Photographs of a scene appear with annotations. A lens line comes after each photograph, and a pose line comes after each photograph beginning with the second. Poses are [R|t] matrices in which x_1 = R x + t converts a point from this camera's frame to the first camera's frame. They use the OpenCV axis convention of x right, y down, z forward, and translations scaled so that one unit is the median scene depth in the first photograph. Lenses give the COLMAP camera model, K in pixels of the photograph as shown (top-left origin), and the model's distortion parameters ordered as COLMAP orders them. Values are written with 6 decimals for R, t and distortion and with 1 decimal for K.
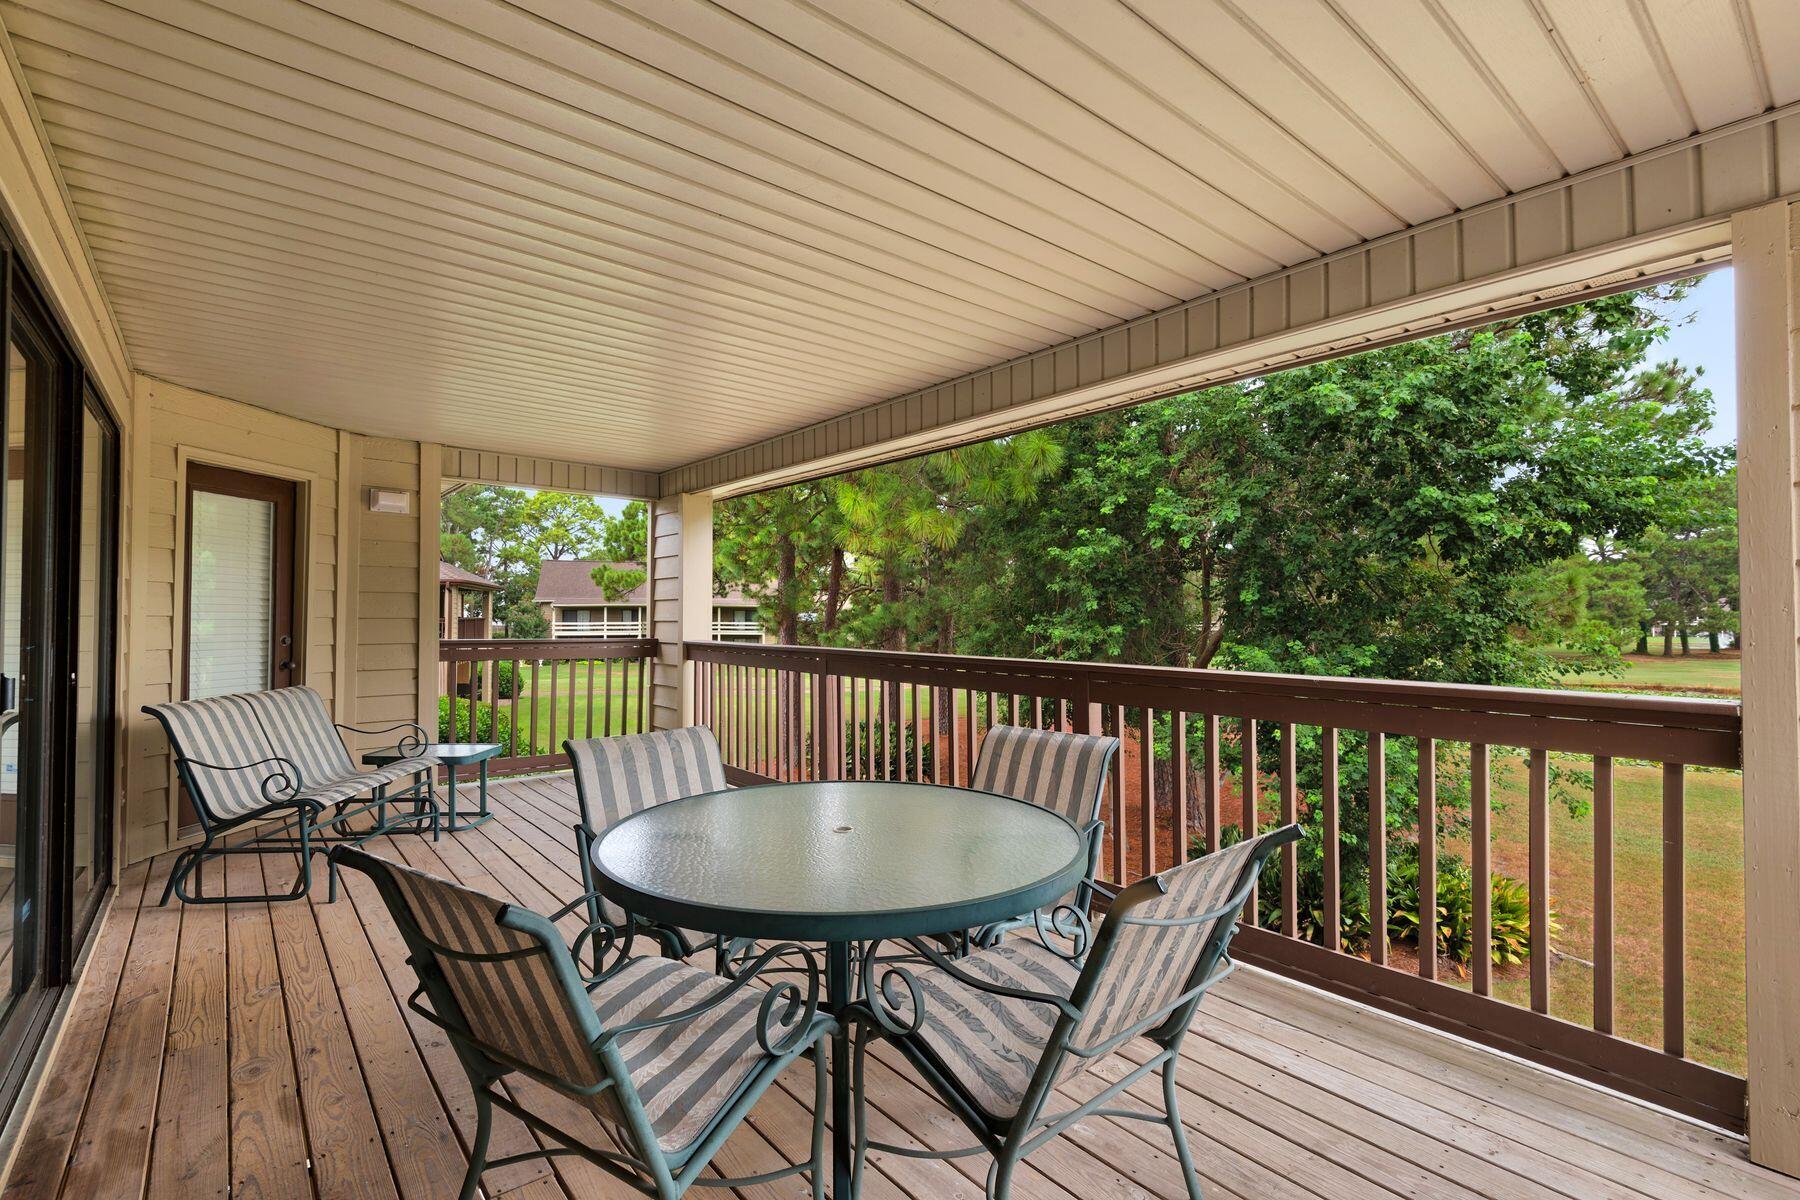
lens RADIAL K [[807.9, 0, 903.9], [0, 807.9, 601.4], [0, 0, 1]] dist [0.033146, -0.018312]
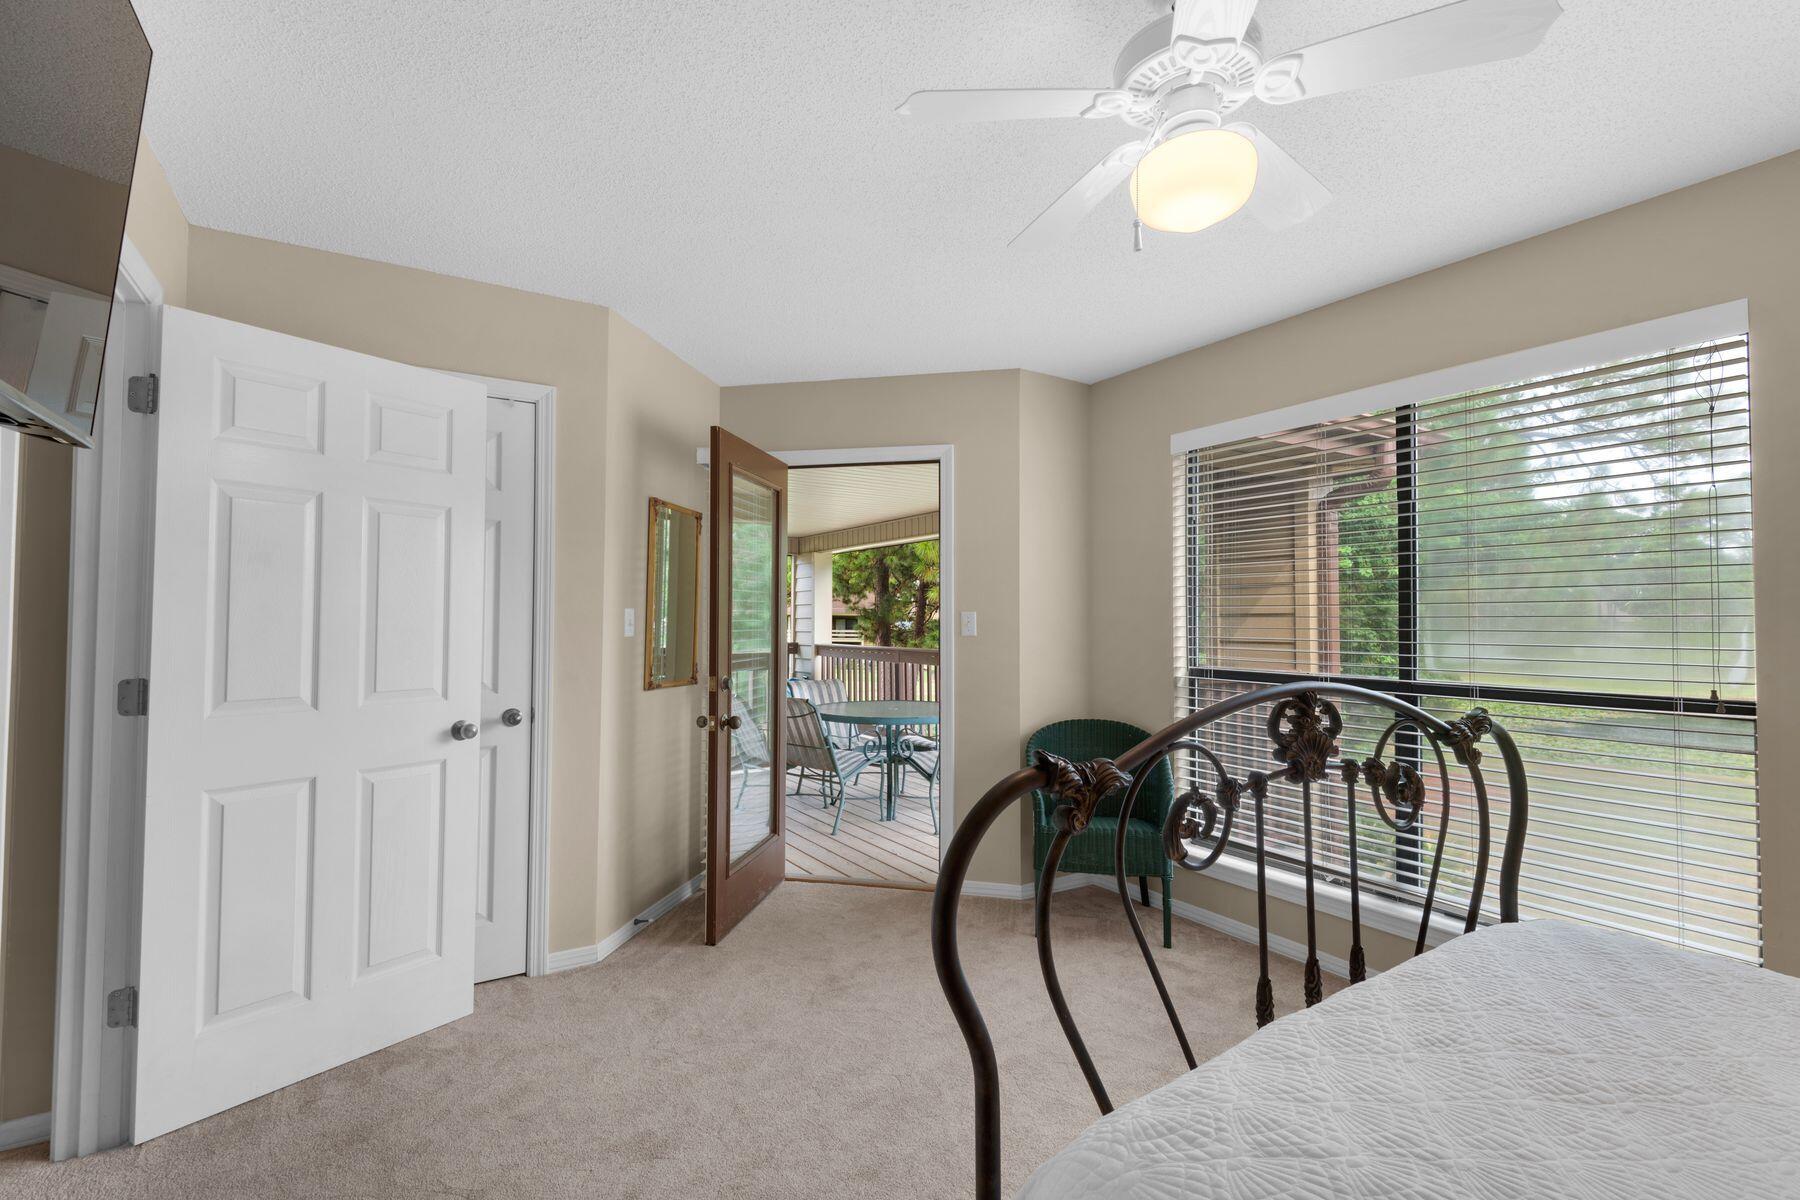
lens RADIAL K [[807.9, 0, 903.9], [0, 807.9, 601.4], [0, 0, 1]] dist [0.033146, -0.018312]
pose [[0.992774, -0.000643, -0.119996, 0.032779], [-0.000521, 0.999953, -0.009671, -0.006758], [0.119996, 0.009663, 0.992727, -0.195295]]
